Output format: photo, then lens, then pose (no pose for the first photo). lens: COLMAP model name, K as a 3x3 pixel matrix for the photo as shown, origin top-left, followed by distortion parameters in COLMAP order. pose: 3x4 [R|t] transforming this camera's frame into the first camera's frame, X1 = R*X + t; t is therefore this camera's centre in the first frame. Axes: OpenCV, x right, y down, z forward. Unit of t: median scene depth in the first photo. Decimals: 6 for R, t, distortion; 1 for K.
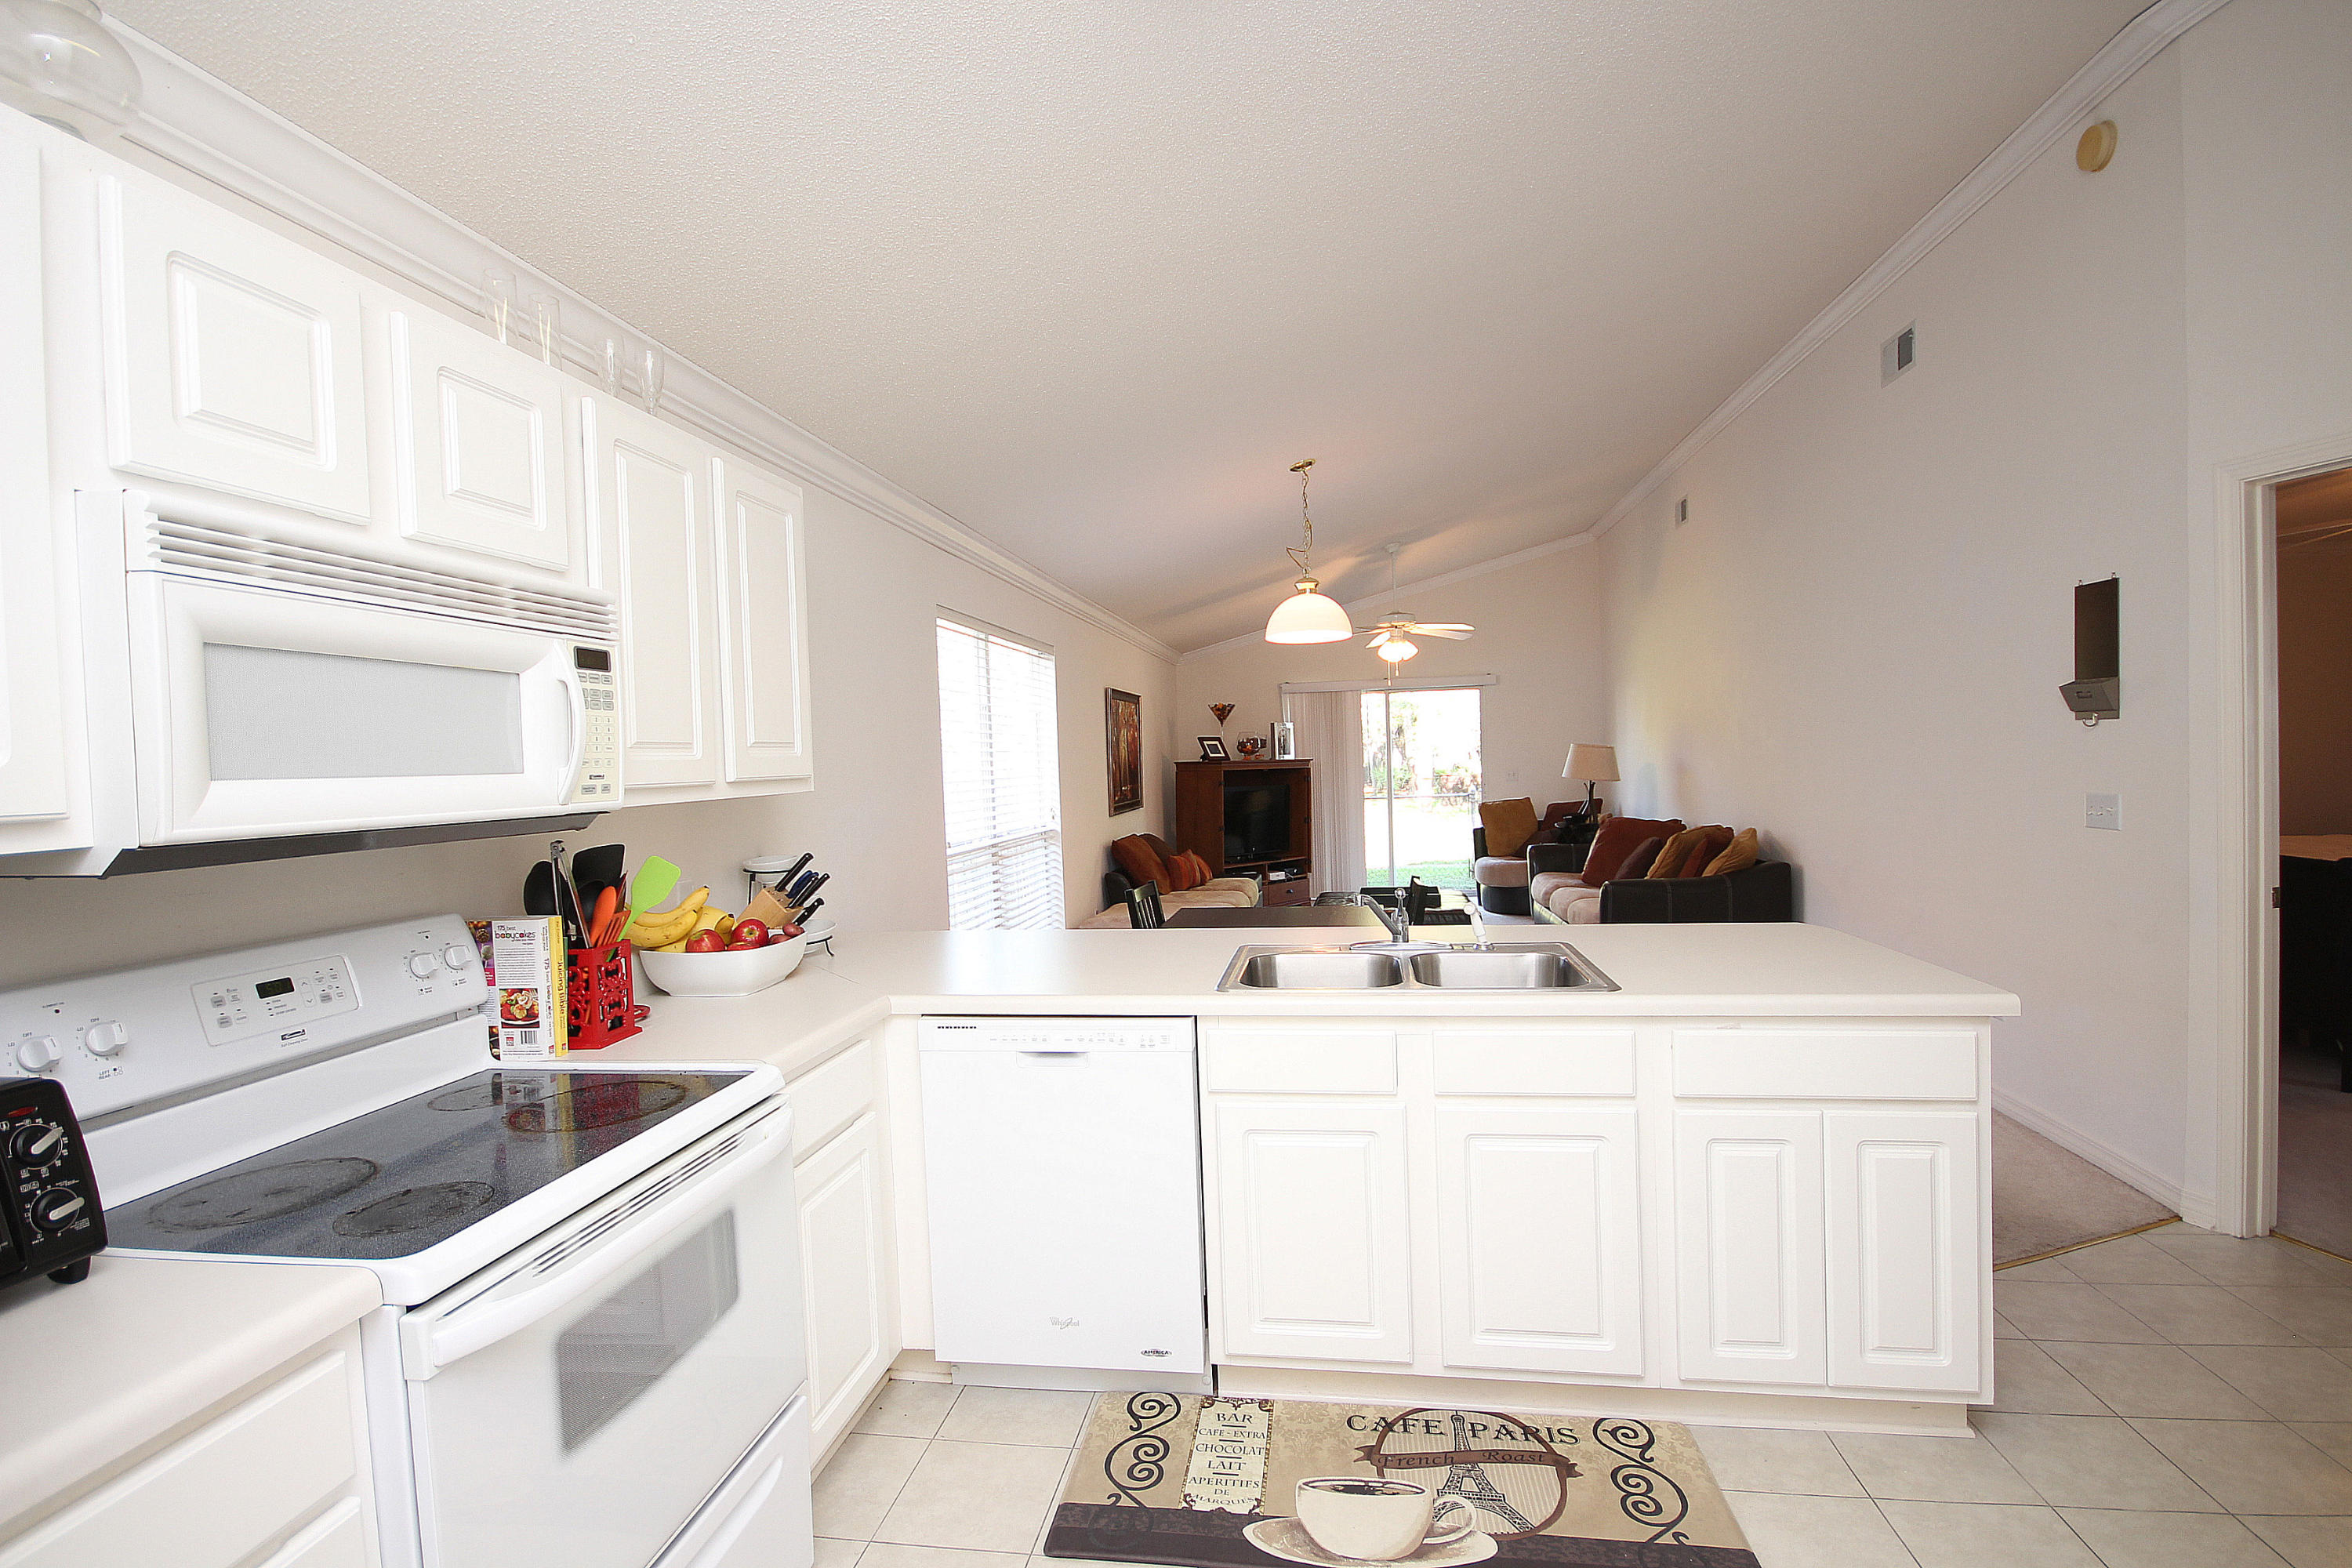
lens RADIAL K [[1083.4, 0, 1182.4], [0, 1083.4, 791.9], [0, 0, 1]] dist [0.013515, -0.010392]
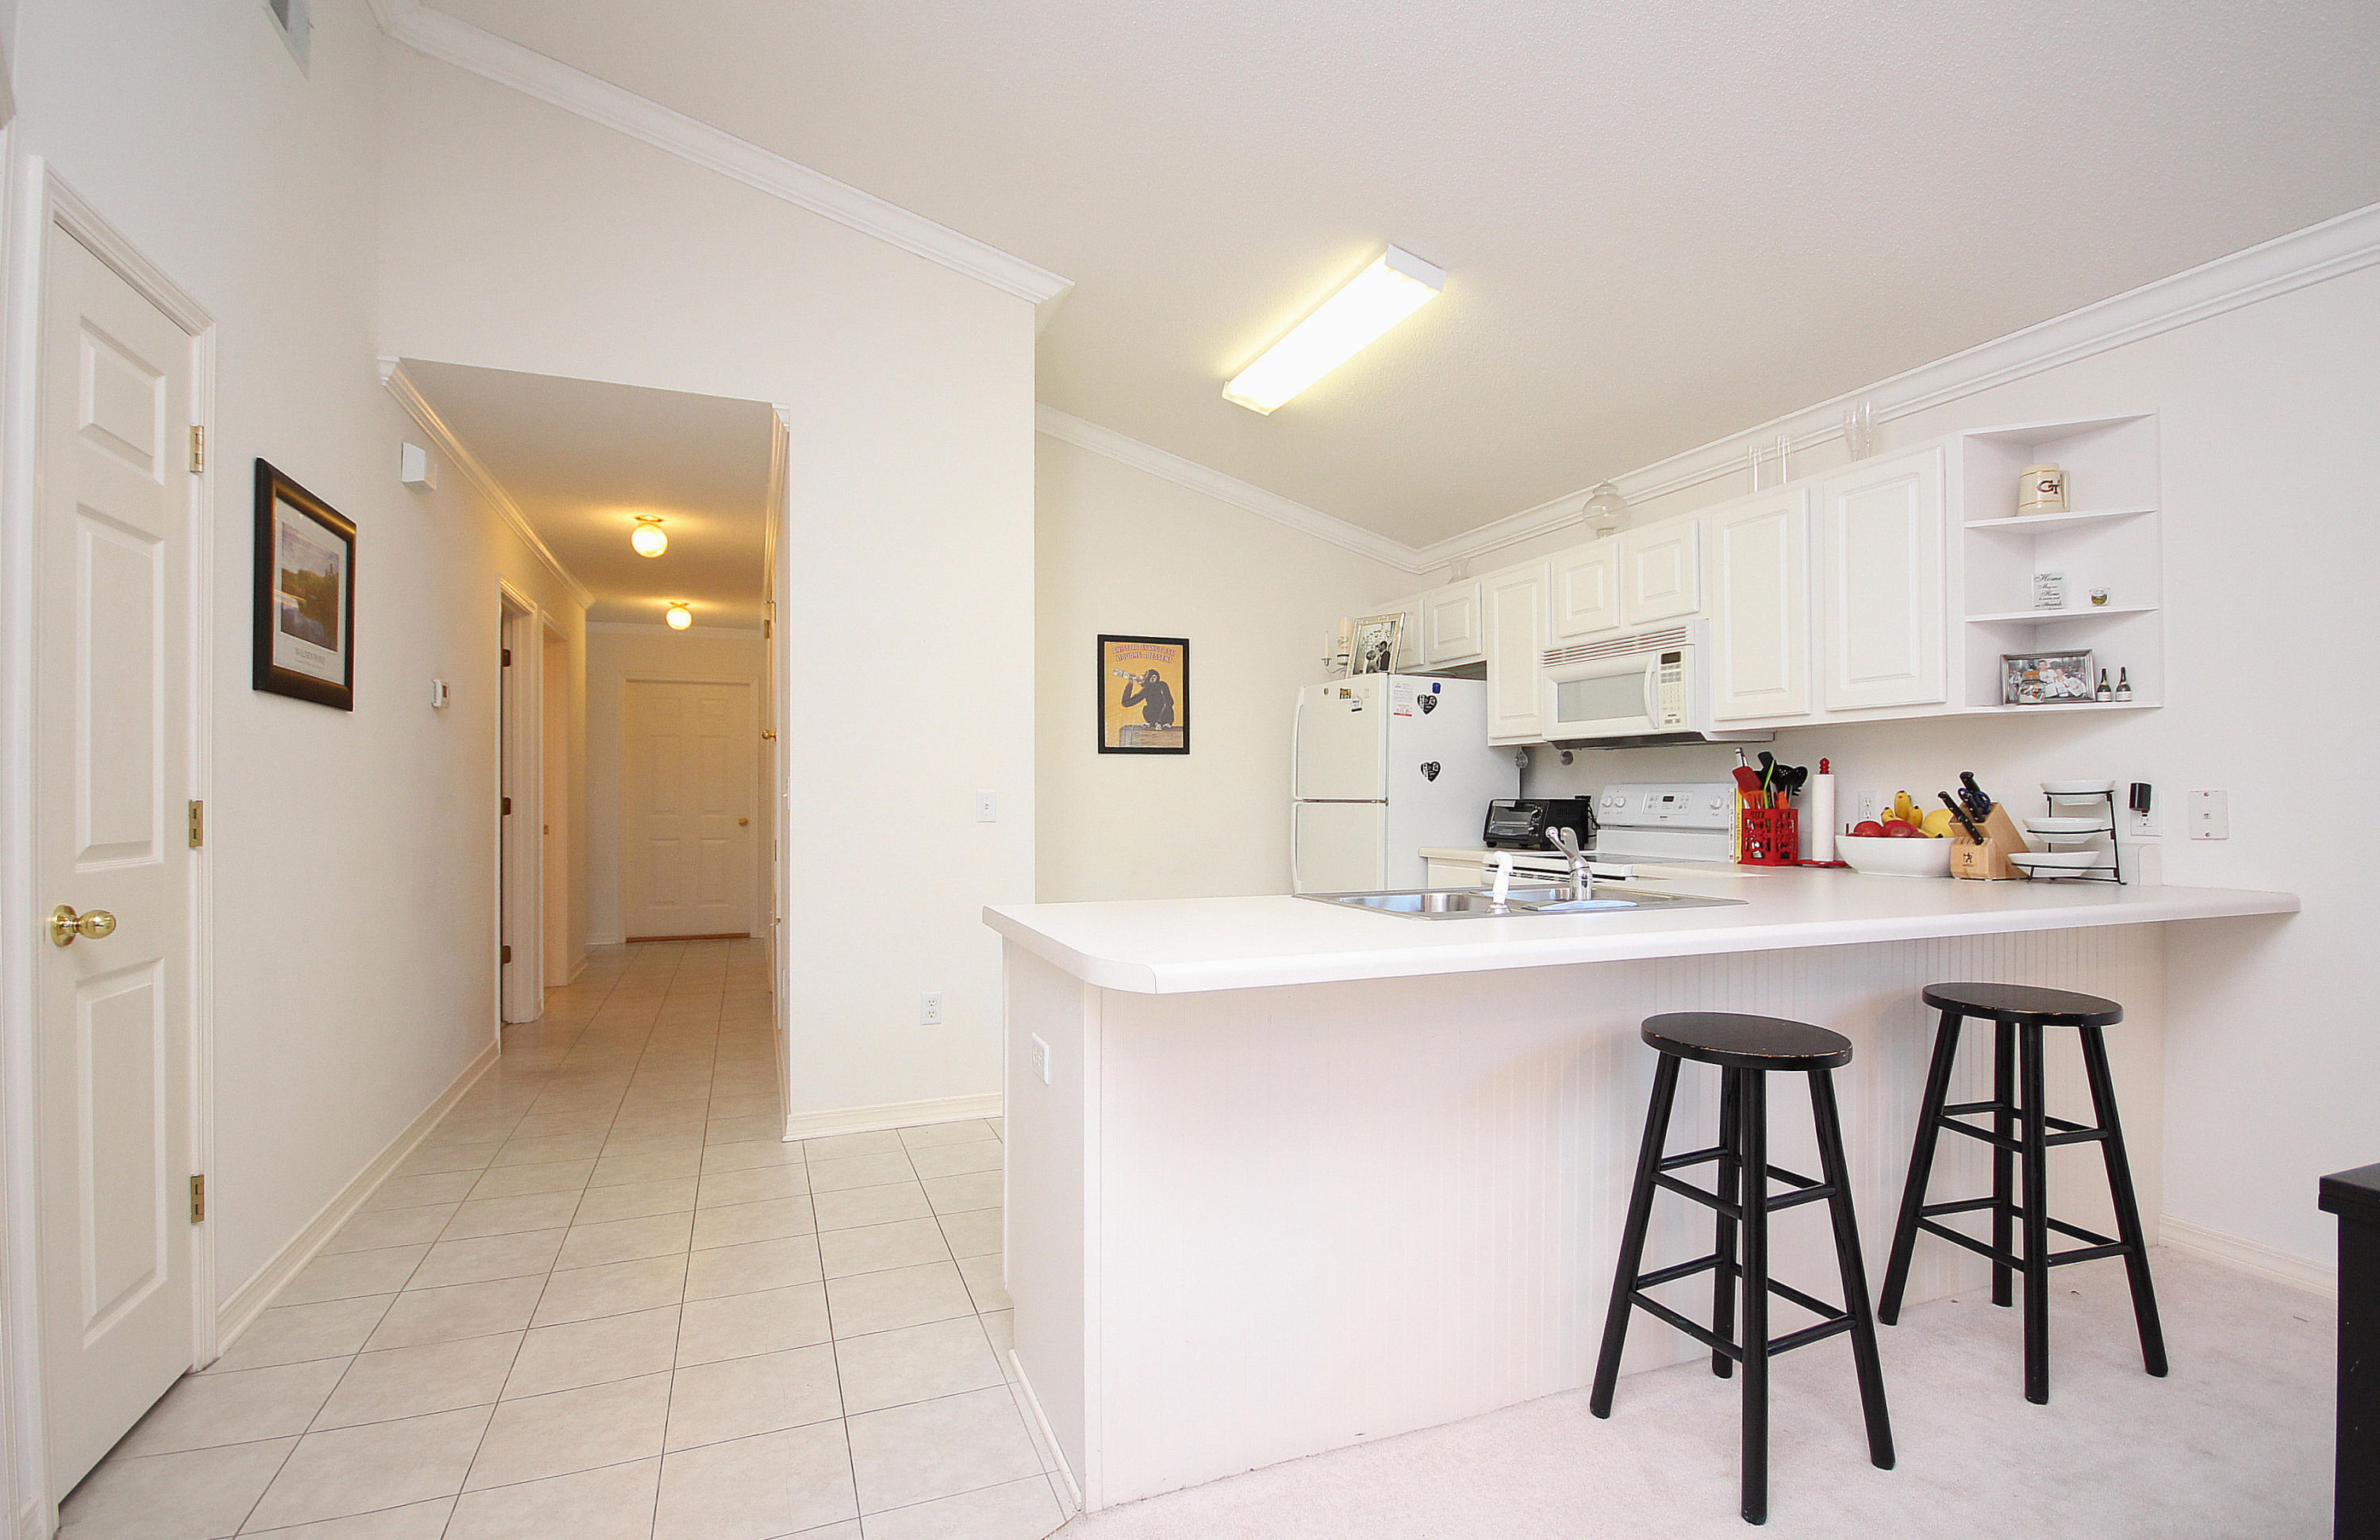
lens RADIAL K [[1106.9, 0, 1199.9], [0, 1106.9, 784.5], [0, 0, 1]] dist [0.011465, -0.008089]
pose [[-0.862278, 0.027080, -0.505711, 0.282274], [0.010370, 0.999304, 0.035830, 0.007156], [0.506329, 0.025651, -0.861959, 0.517123]]
